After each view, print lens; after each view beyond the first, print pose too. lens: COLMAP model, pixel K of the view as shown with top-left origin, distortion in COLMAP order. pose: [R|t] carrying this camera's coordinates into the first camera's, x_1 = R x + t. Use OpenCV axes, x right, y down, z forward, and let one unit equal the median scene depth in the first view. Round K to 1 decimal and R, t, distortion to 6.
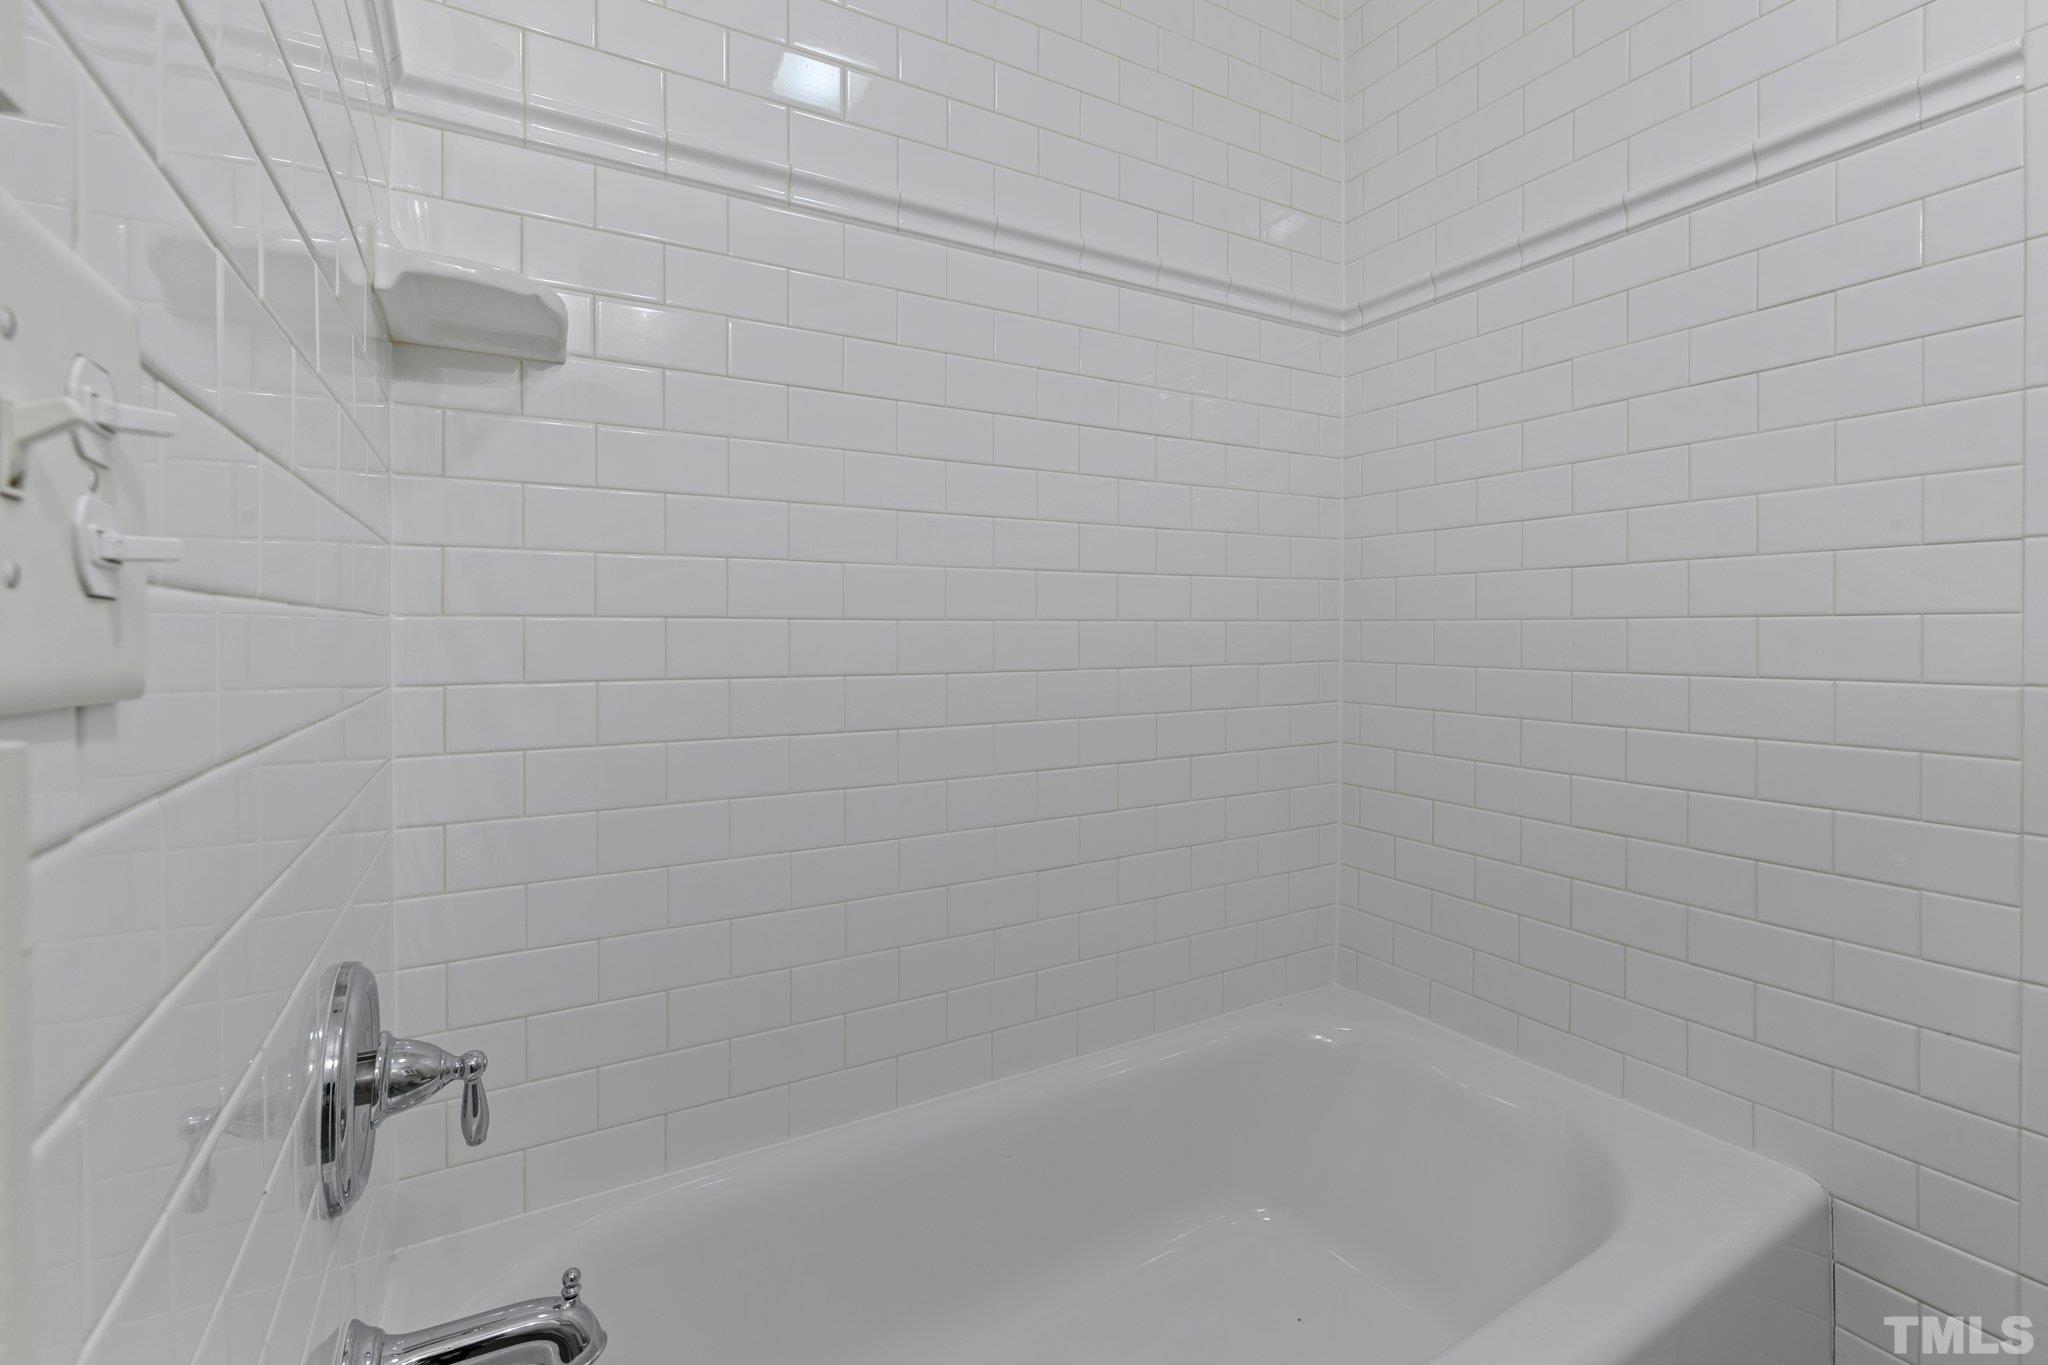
lens RADIAL K [[898.1, 0, 1006.6], [0, 898.1, 632.6], [0, 0, 1]] dist [-0.000605, -0.000253]
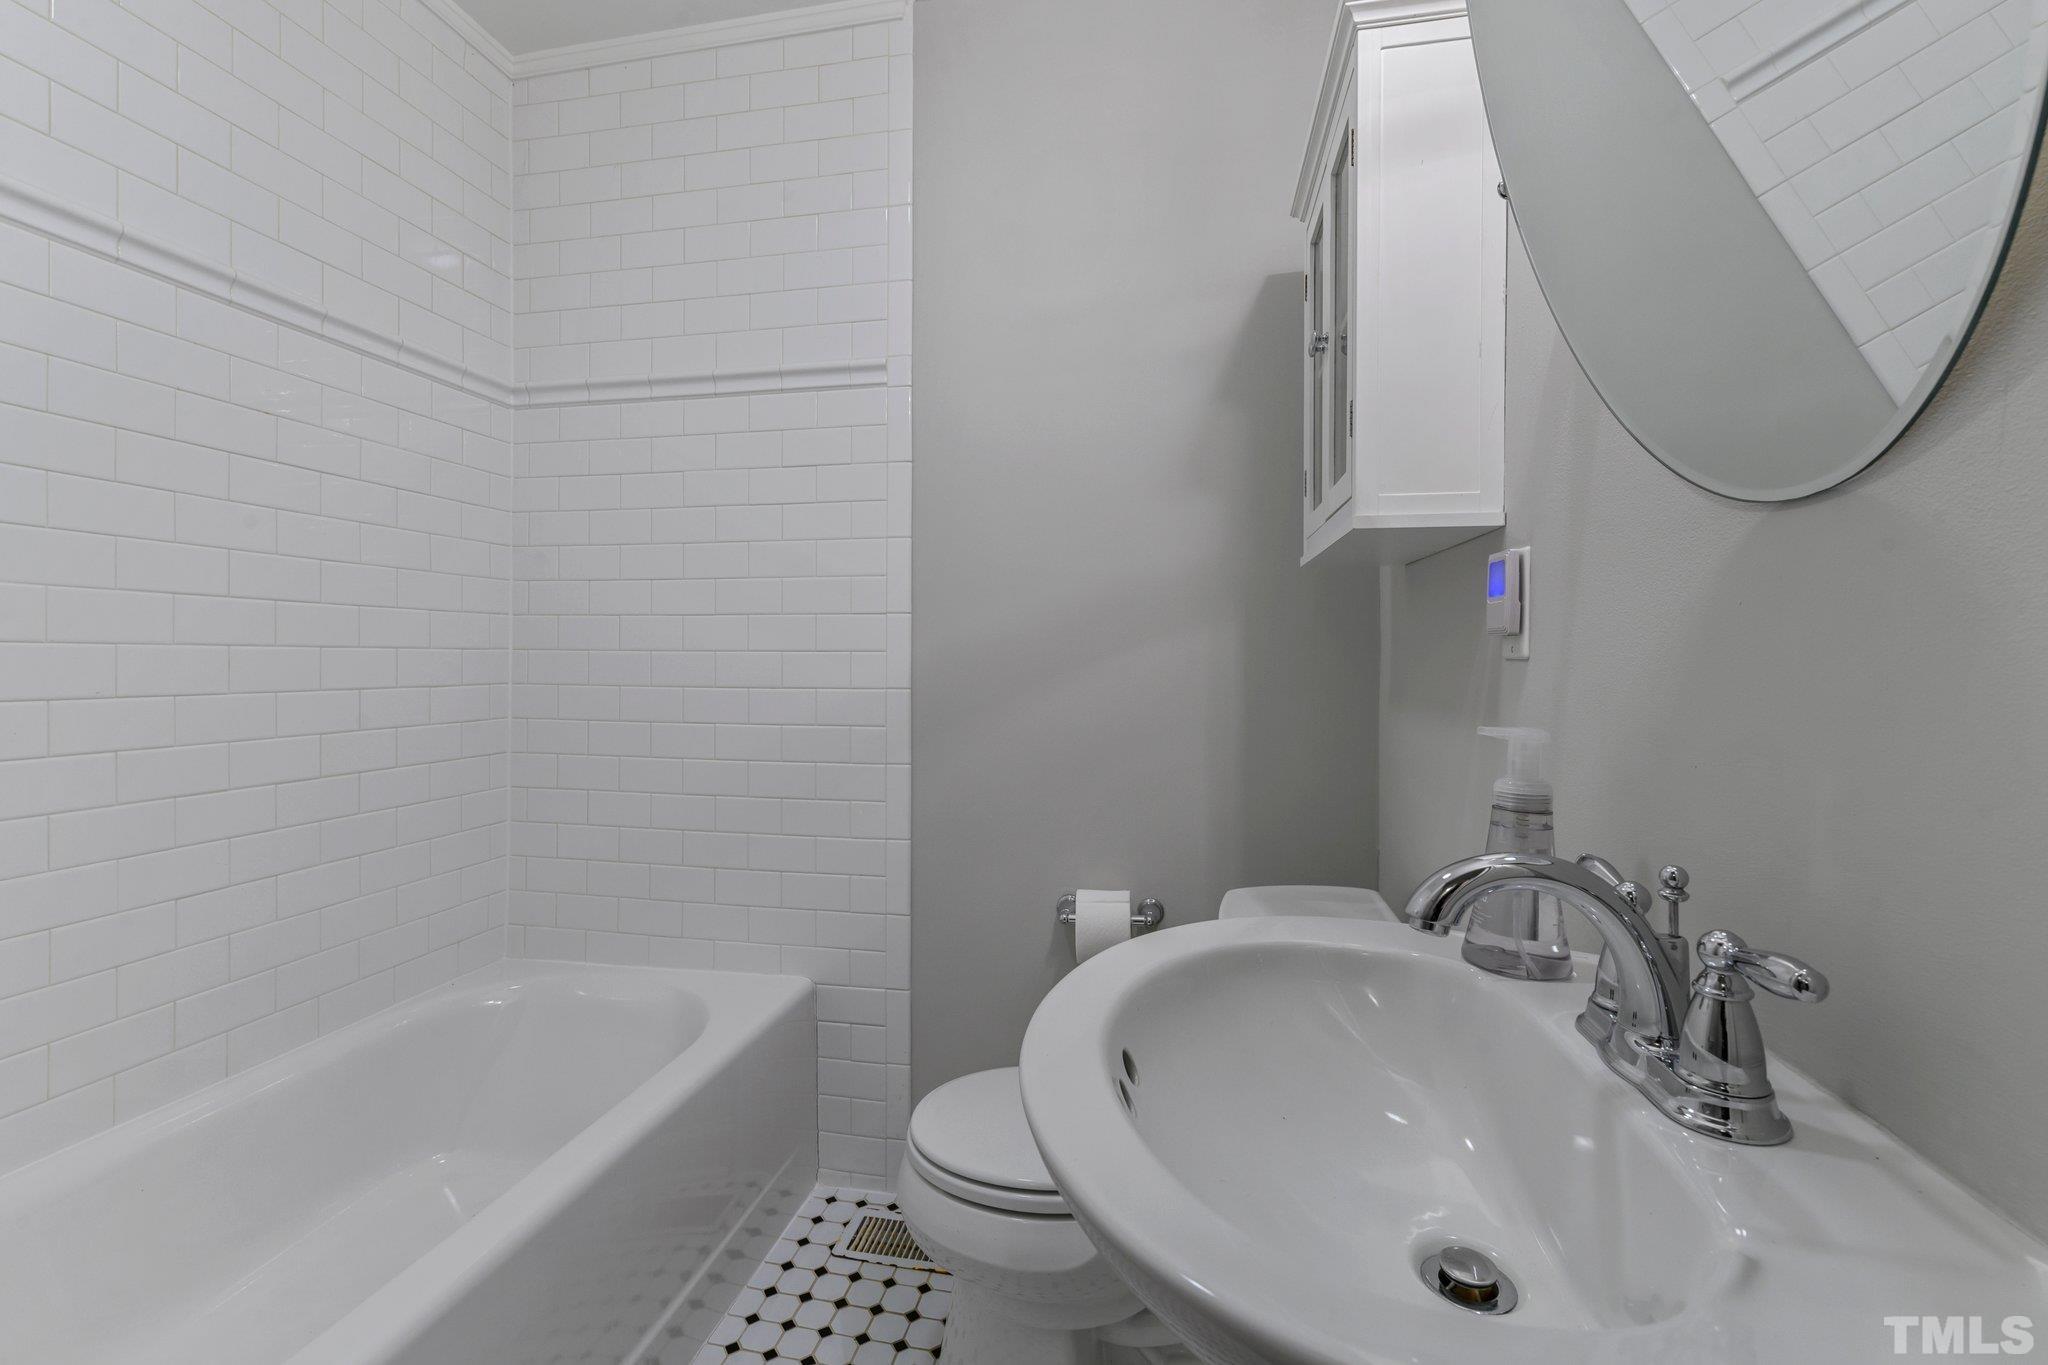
lens RADIAL K [[891.7, 0, 1021.1], [0, 891.7, 678.0], [0, 0, 1]] dist [0.000783, 0.000238]
pose [[0.636866, -0.007450, 0.770939, -0.120280], [-0.008209, 0.999831, 0.016442, 0.000550], [-0.770931, -0.016800, 0.636697, -0.306263]]
